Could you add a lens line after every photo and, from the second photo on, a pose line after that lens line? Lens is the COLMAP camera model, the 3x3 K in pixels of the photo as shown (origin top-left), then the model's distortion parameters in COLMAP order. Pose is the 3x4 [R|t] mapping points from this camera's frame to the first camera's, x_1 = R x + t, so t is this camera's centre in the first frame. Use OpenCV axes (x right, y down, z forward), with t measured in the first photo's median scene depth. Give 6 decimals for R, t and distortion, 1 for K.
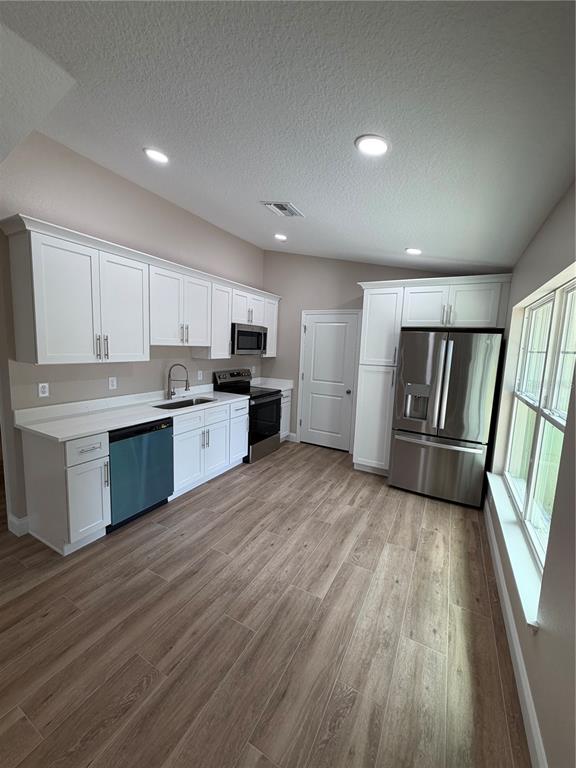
lens RADIAL K [[305.8, 0, 285.9], [0, 305.8, 381.2], [0, 0, 1]] dist [0.000803, -0.000292]
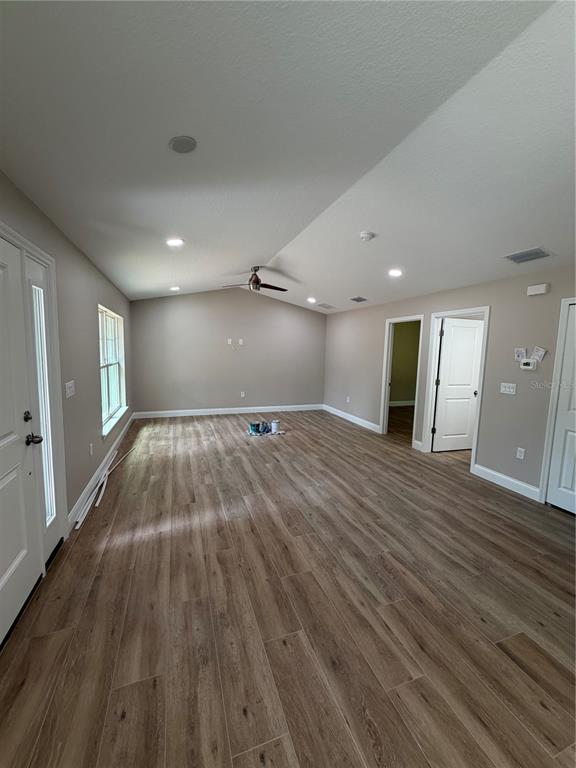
lens RADIAL K [[305.8, 0, 289.2], [0, 305.8, 383.1], [0, 0, 1]] dist [0.000803, -0.000292]
pose [[-0.652945, 0.029768, -0.756820, 0.122662], [-0.139169, 0.977499, 0.158516, -0.040229], [0.744510, 0.208828, -0.634110, 0.533589]]
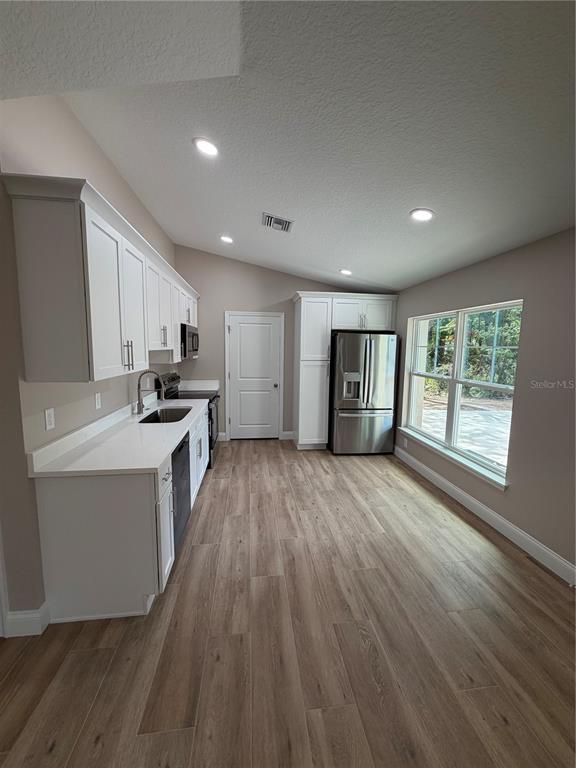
lens RADIAL K [[305.8, 0, 289.6], [0, 305.8, 381.1], [0, 0, 1]] dist [0.000803, -0.000292]
pose [[0.810331, -0.093021, 0.578543, -0.672353], [0.086243, 0.995500, 0.039265, -0.035634], [-0.579592, 0.018078, 0.814706, 0.087301]]
